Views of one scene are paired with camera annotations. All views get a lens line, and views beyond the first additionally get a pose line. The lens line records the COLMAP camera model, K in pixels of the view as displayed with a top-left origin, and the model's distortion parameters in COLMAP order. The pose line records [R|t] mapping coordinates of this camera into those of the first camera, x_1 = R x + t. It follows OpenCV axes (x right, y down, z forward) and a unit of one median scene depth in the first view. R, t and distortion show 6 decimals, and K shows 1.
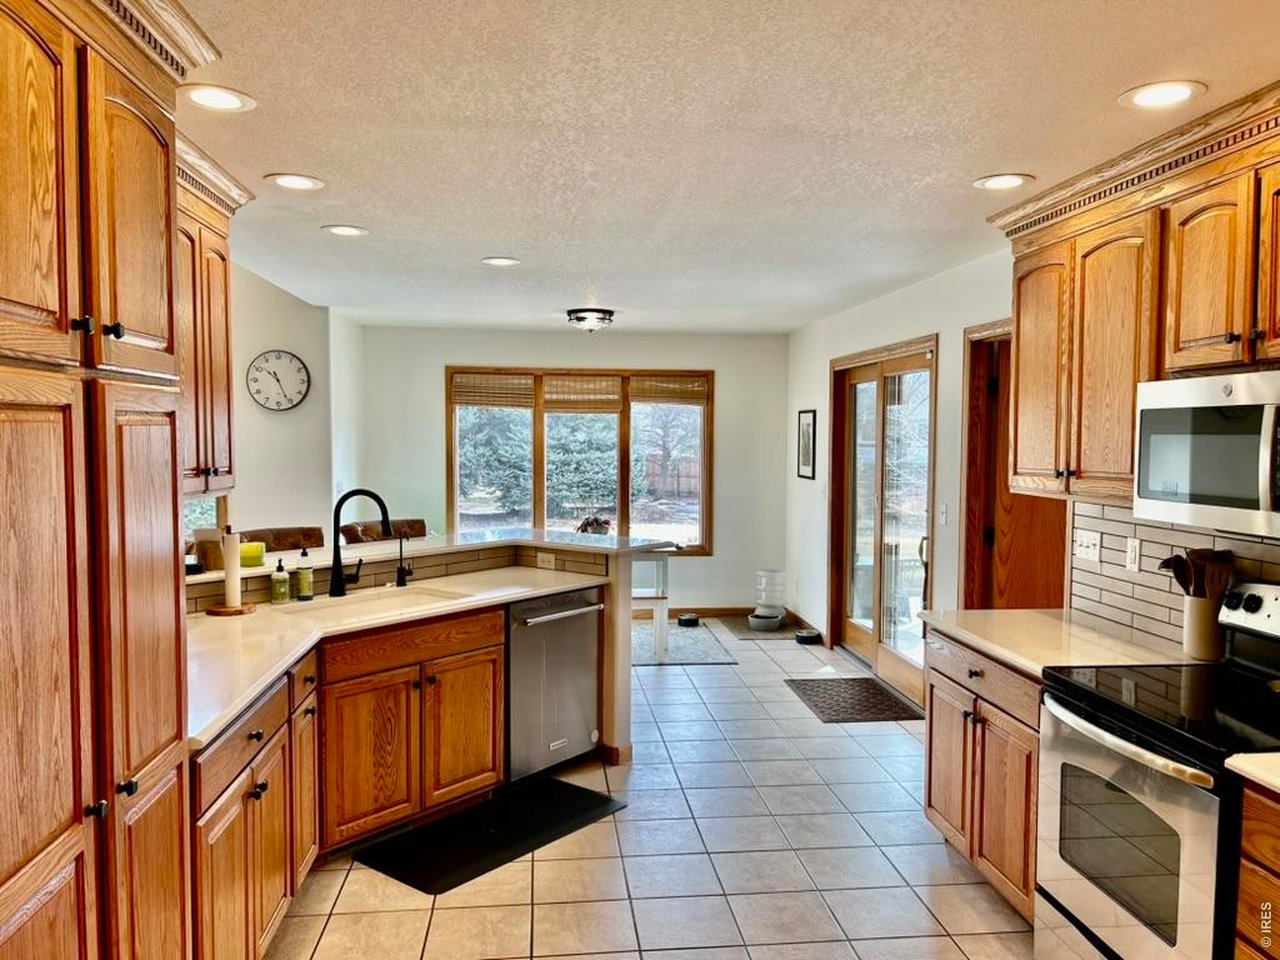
lens RADIAL K [[969.3, 0, 640.0], [0, 969.3, 480.0], [0, 0, 1]] dist [0.088149, -0.089201]
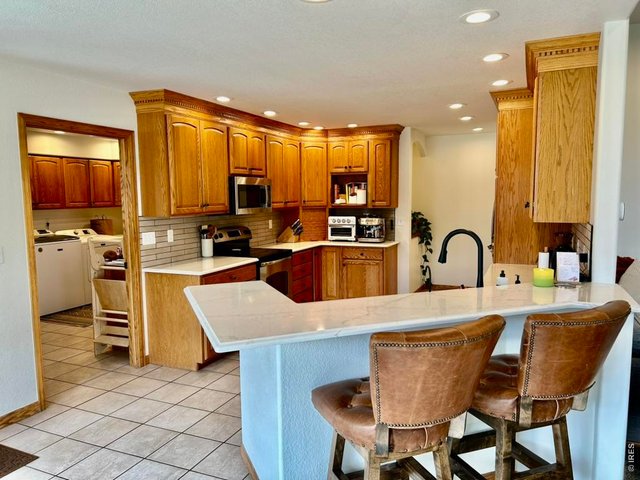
lens RADIAL K [[484.7, 0, 320.0], [0, 484.7, 240.0], [0, 0, 1]] dist [0.088149, -0.089201]
pose [[-0.868428, -0.045790, 0.493696, -0.493321], [0.030656, 0.988863, 0.145640, -0.090357], [-0.494866, 0.141612, -0.857352, 1.847402]]
